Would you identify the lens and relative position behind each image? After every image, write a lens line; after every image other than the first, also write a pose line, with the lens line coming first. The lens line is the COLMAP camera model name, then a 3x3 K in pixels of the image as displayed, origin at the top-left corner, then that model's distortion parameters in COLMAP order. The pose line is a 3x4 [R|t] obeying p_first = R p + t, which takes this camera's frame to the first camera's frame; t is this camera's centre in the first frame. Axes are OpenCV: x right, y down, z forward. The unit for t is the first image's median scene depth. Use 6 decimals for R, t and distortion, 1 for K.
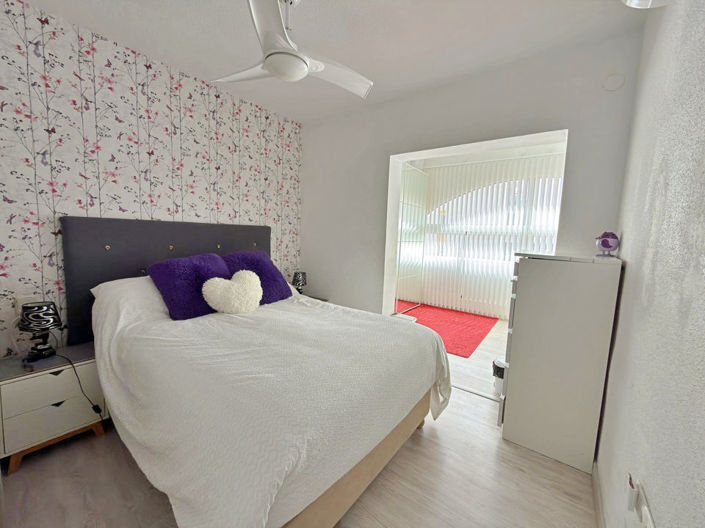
lens RADIAL K [[284.1, 0, 349.5], [0, 284.1, 261.4], [0, 0, 1]] dist [0.000082, 0.000056]
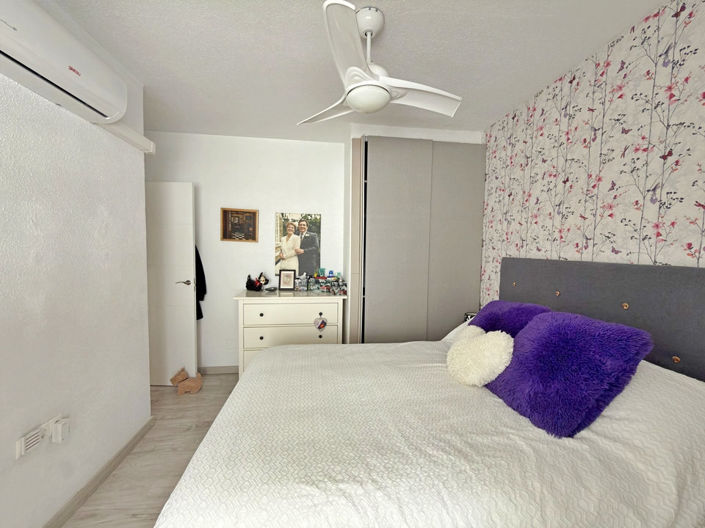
lens RADIAL K [[284.1, 0, 348.6], [0, 284.1, 264.2], [0, 0, 1]] dist [0.000082, 0.000056]
pose [[-0.718558, -0.028279, -0.694892, 0.306028], [-0.134186, 0.986036, 0.098628, -0.123705], [0.682400, 0.164115, -0.712318, 1.102789]]
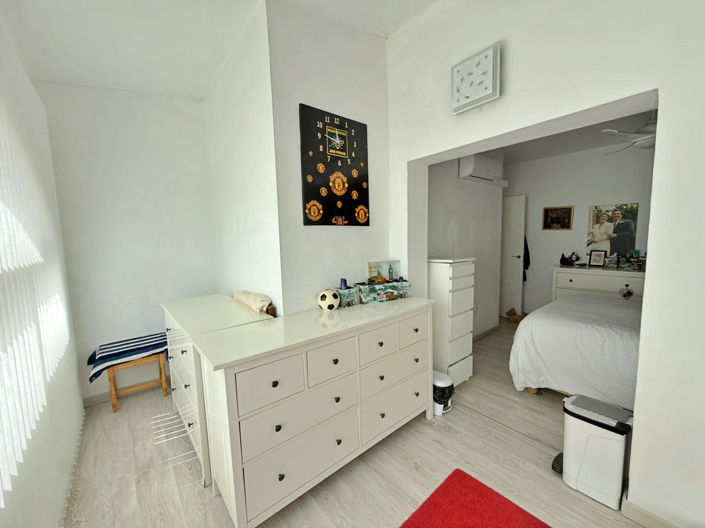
lens RADIAL K [[284.1, 0, 355.0], [0, 284.1, 264.1], [0, 0, 1]] dist [0.000082, 0.000056]
pose [[-0.976447, -0.052384, 0.209302, 0.518523], [-0.004362, 0.974674, 0.223590, -0.185582], [-0.215714, 0.217411, -0.951945, 1.608243]]
